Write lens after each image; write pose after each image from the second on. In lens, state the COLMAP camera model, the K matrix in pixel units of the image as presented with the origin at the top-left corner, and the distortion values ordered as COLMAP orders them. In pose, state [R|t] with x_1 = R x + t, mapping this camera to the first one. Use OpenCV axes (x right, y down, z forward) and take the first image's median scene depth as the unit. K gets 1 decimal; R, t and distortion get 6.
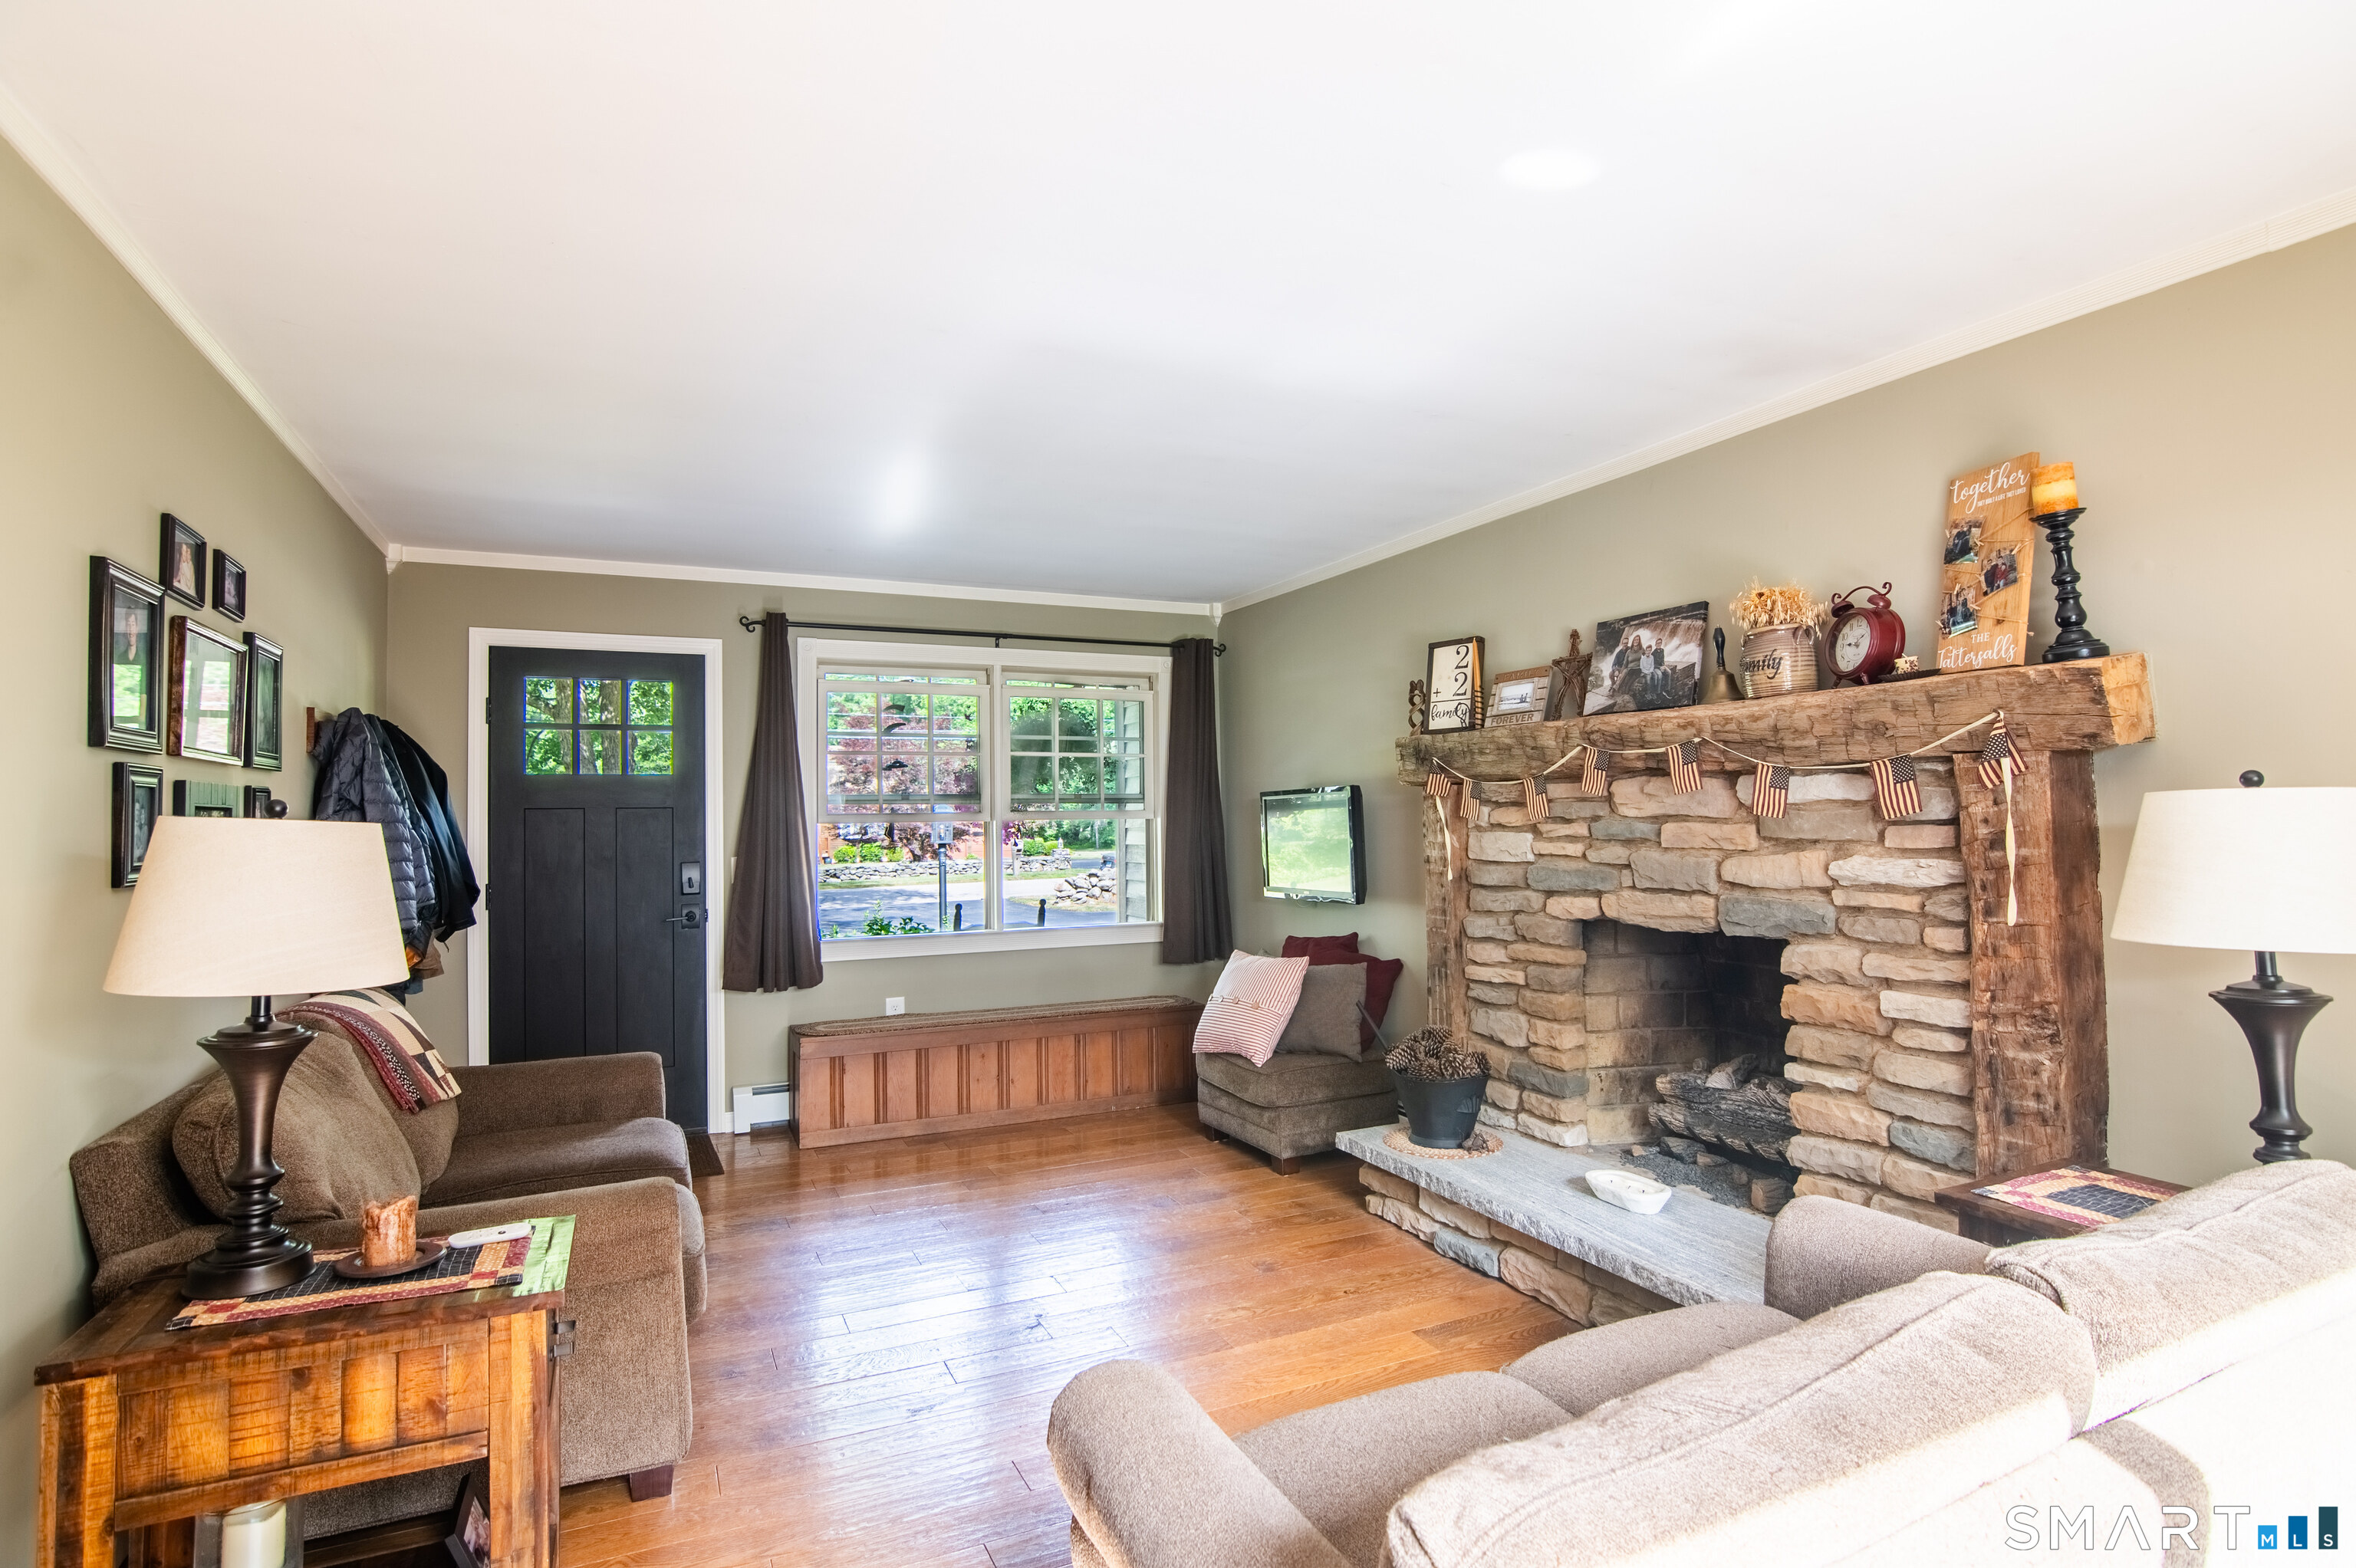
lens RADIAL K [[1165.9, 0, 1170.7], [0, 1165.9, 791.3], [0, 0, 1]] dist [-0.026413, 0.005879]
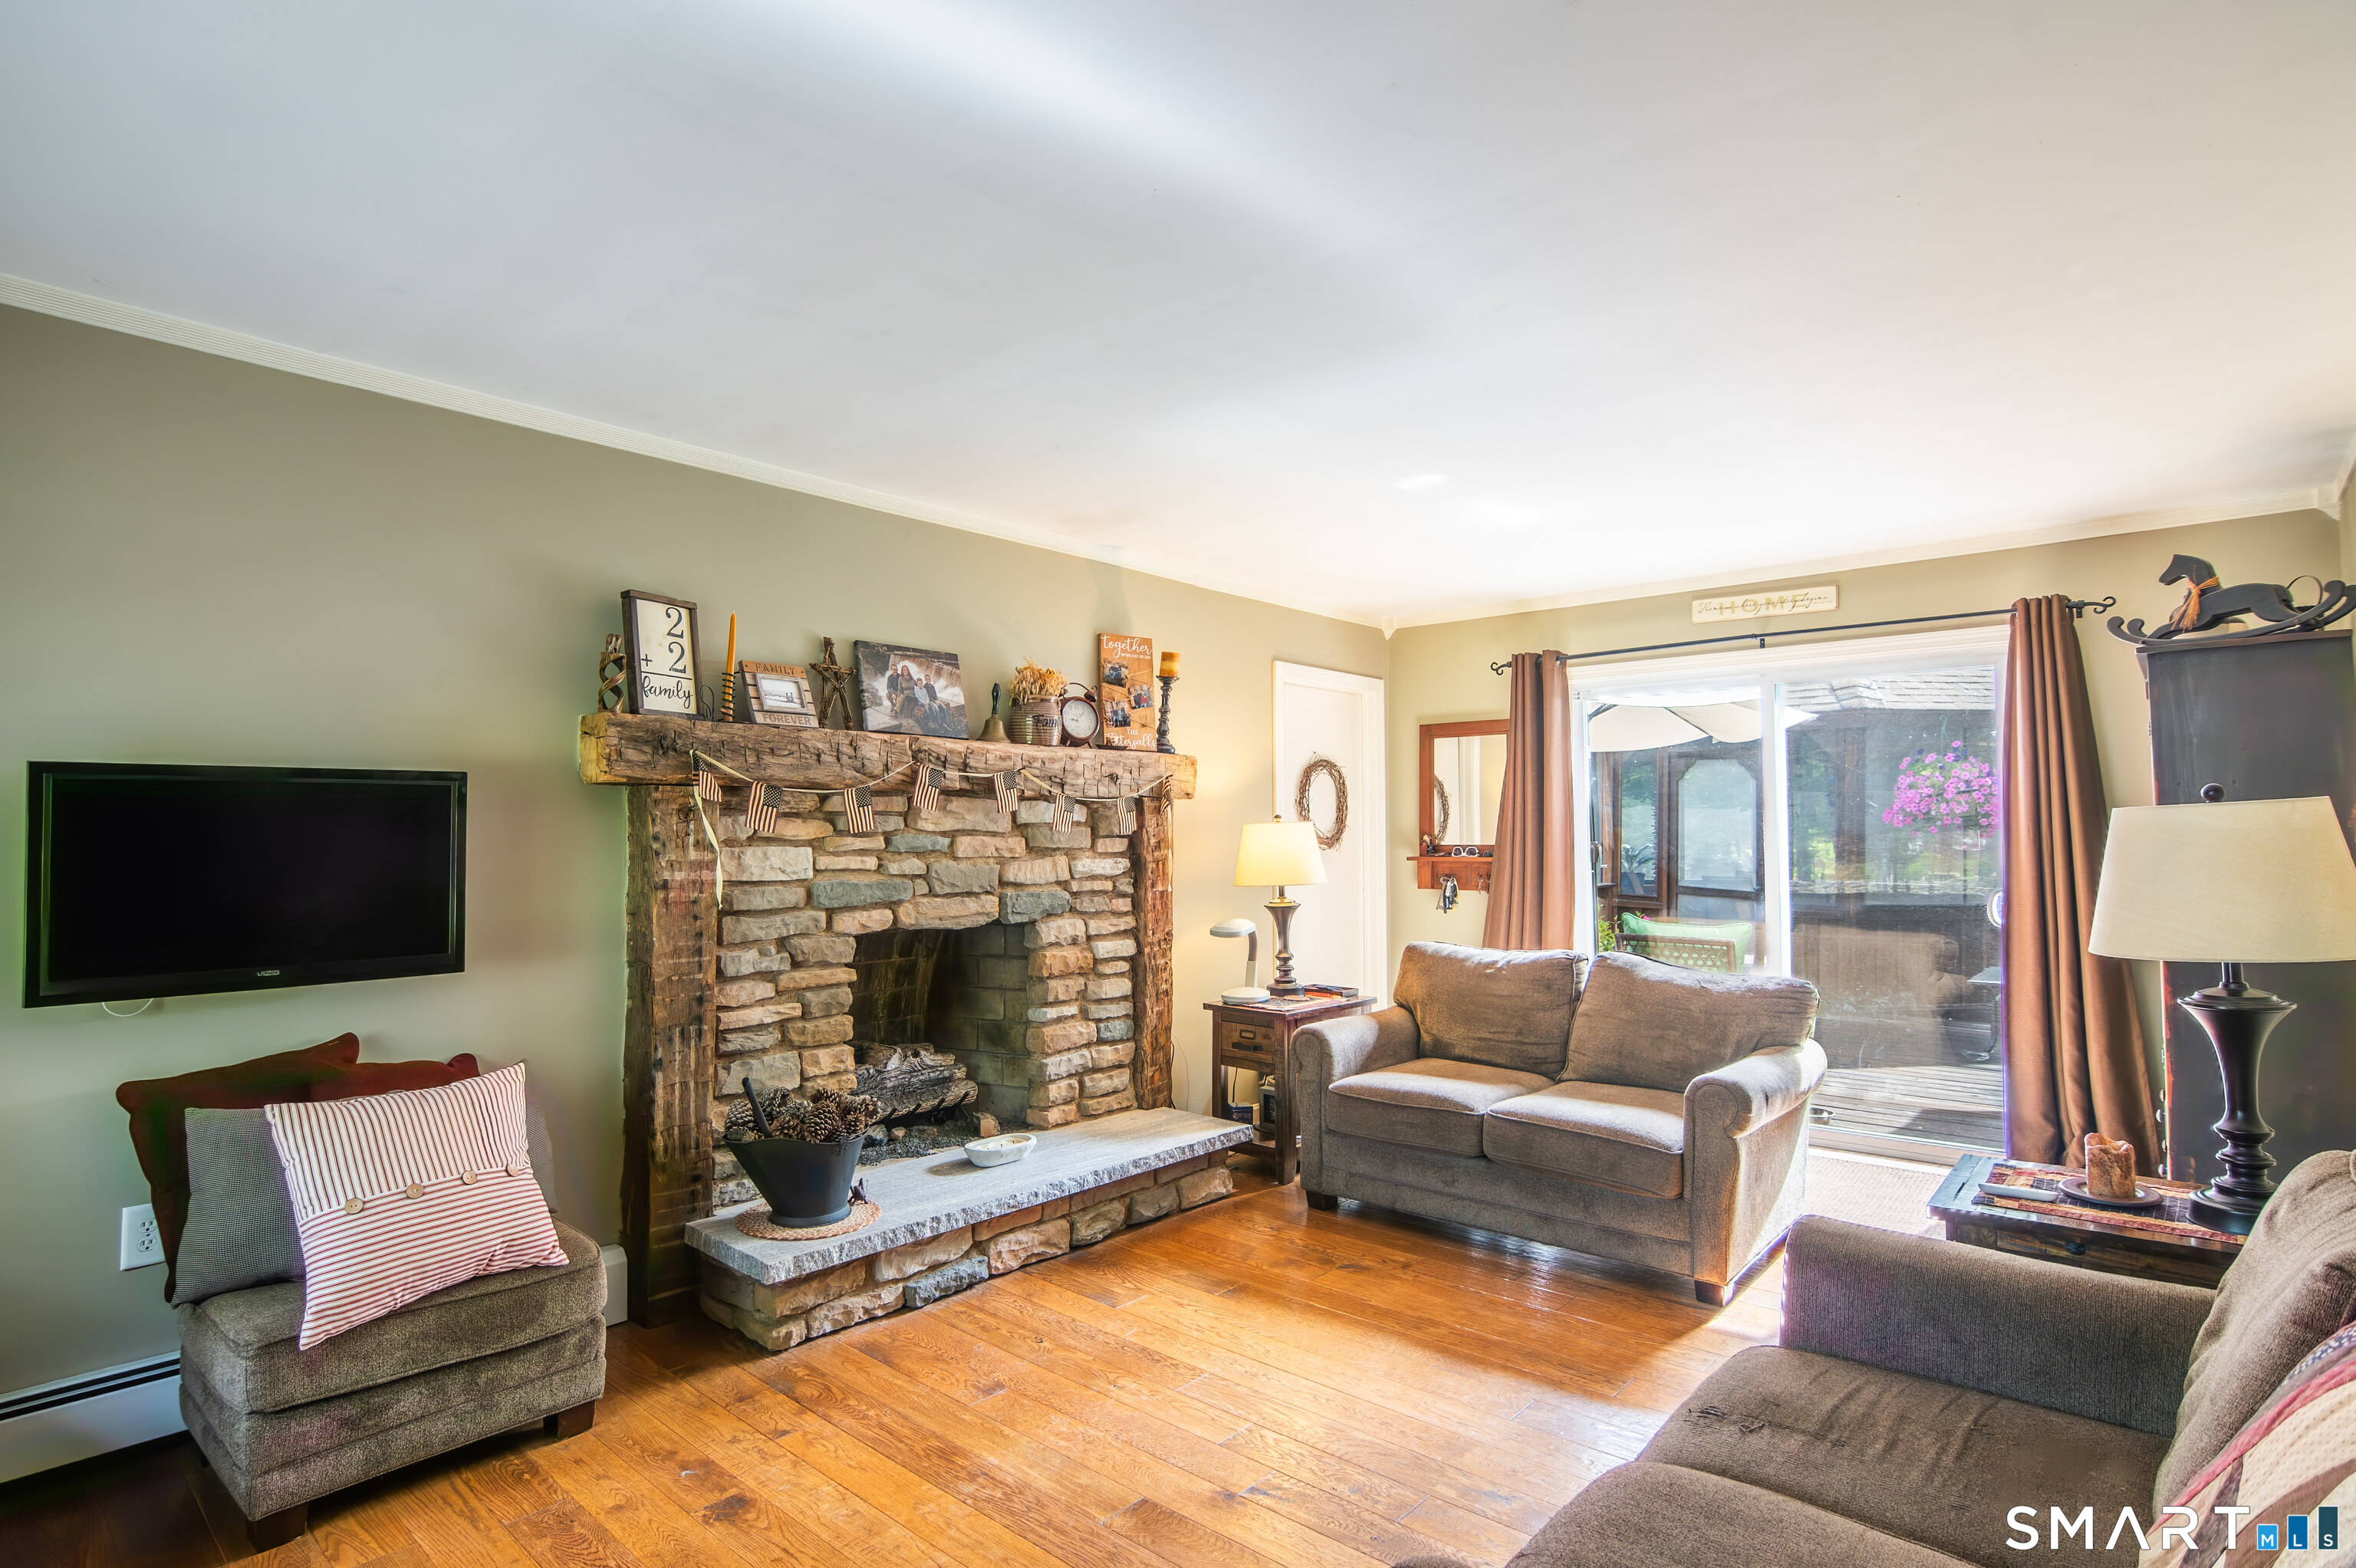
lens RADIAL K [[1165.9, 0, 1170.7], [0, 1165.9, 791.3], [0, 0, 1]] dist [-0.026413, 0.005879]
pose [[-0.377204, 0.047562, 0.924908, -0.733915], [-0.016338, 0.998183, -0.057993, 0.045723], [-0.925986, -0.036987, -0.375742, 1.226239]]
